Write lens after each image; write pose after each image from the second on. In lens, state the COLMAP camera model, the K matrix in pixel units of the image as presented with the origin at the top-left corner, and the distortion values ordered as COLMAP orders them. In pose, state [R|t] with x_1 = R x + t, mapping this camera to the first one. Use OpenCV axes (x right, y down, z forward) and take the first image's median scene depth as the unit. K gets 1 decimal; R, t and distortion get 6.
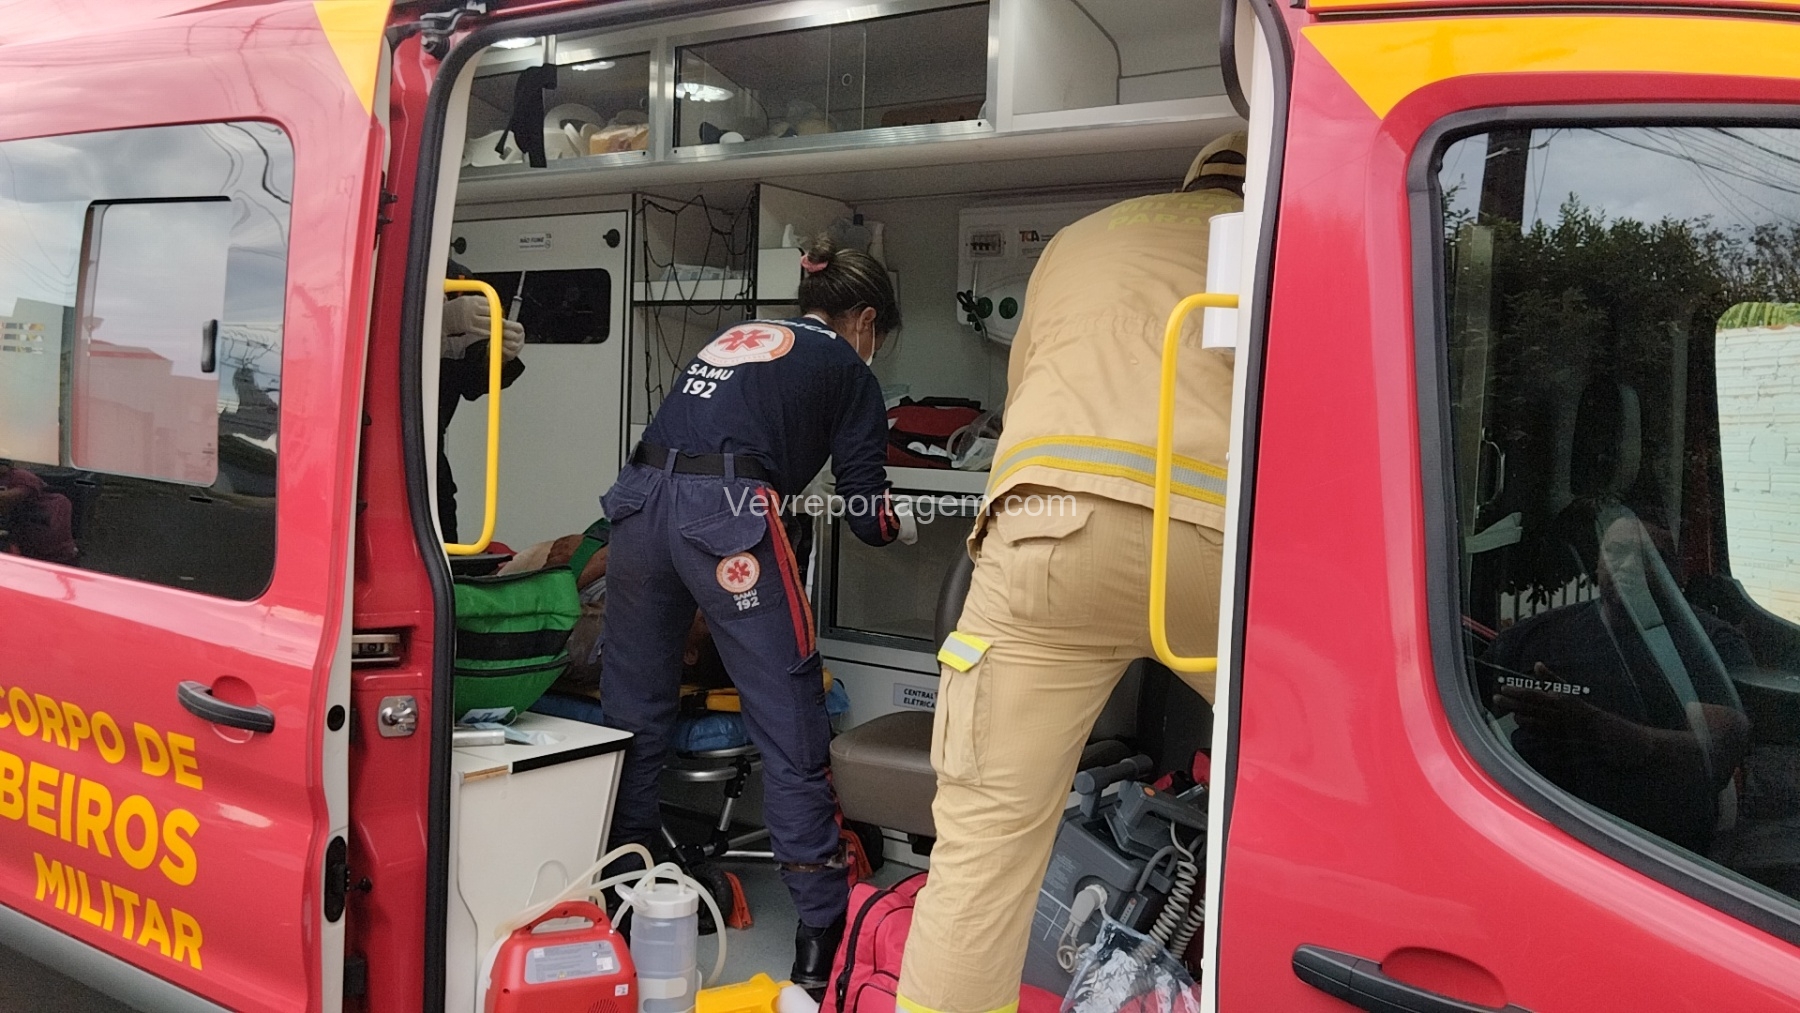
lens RADIAL K [[1512.8, 0, 905.1], [0, 1512.8, 513.5], [0, 0, 1]] dist [-0.008271, -0.041152]
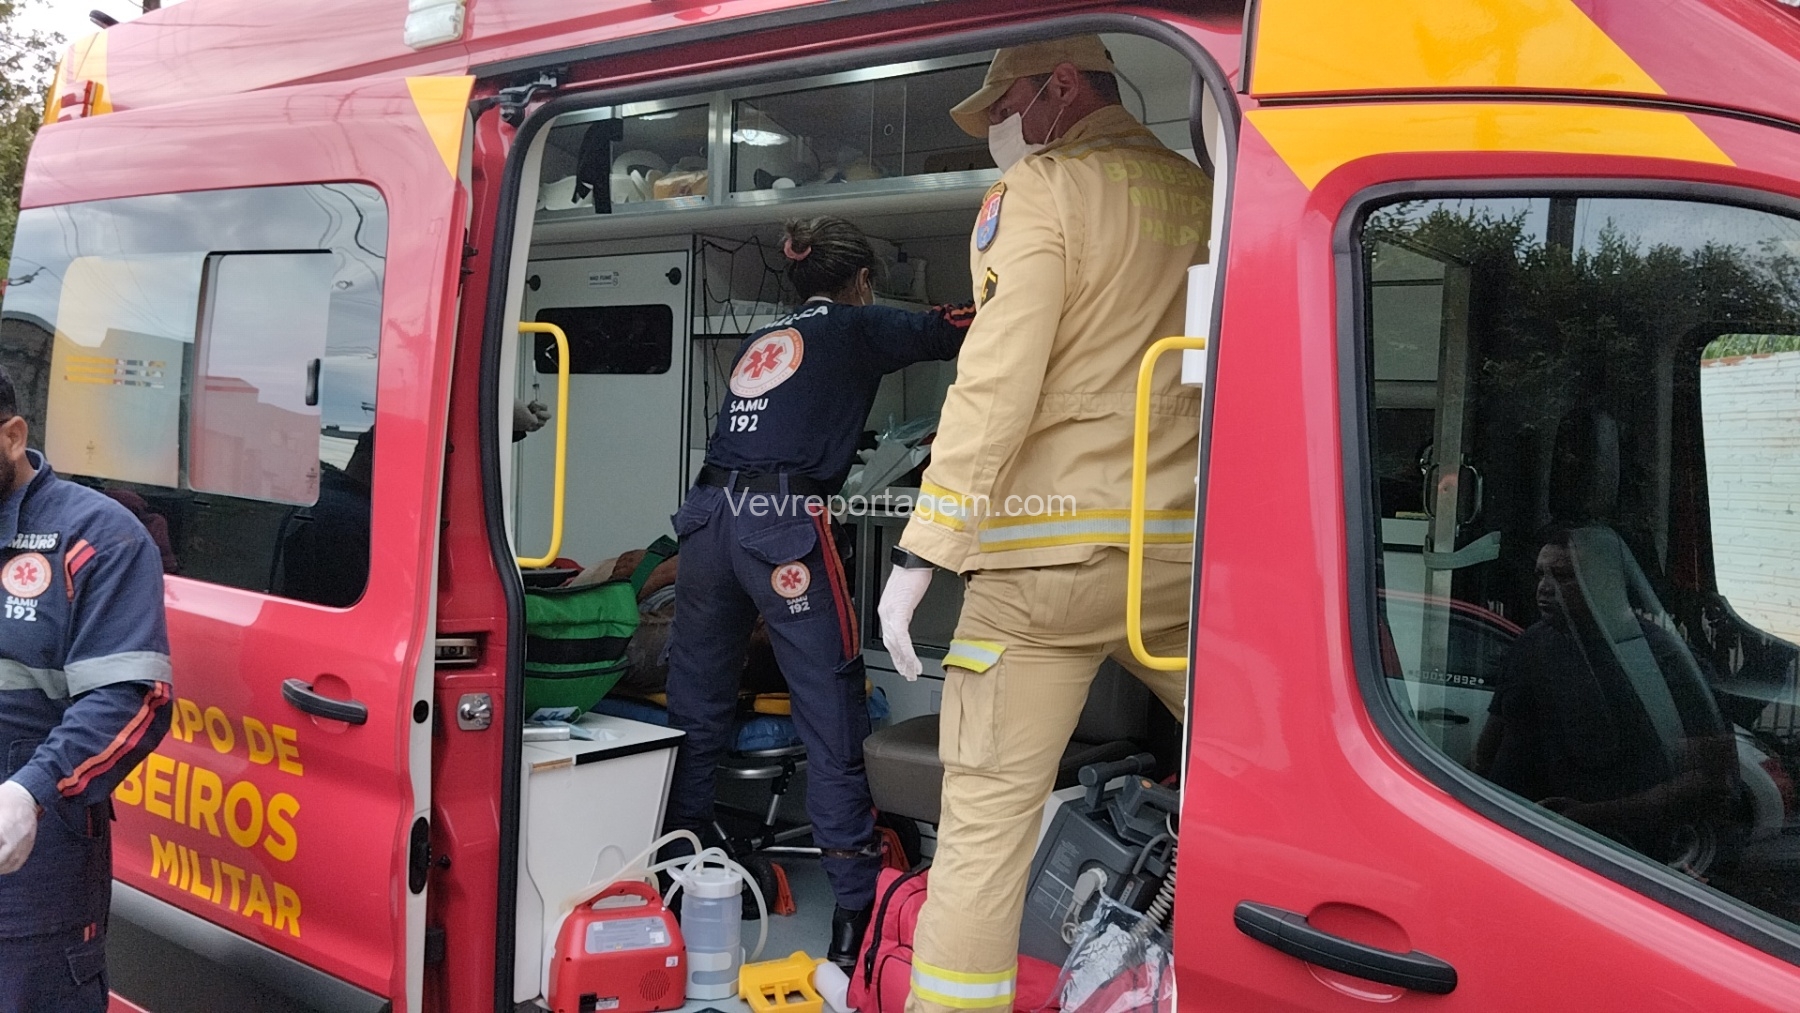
lens RADIAL K [[1512.8, 0, 899.1], [0, 1512.8, 500.1], [0, 0, 1]] dist [-0.008271, -0.041152]
pose [[0.998778, 0.000641, -0.049422, 0.030940], [-0.001787, 0.999730, -0.023148, 0.002530], [0.049394, 0.023208, 0.998510, -0.098306]]
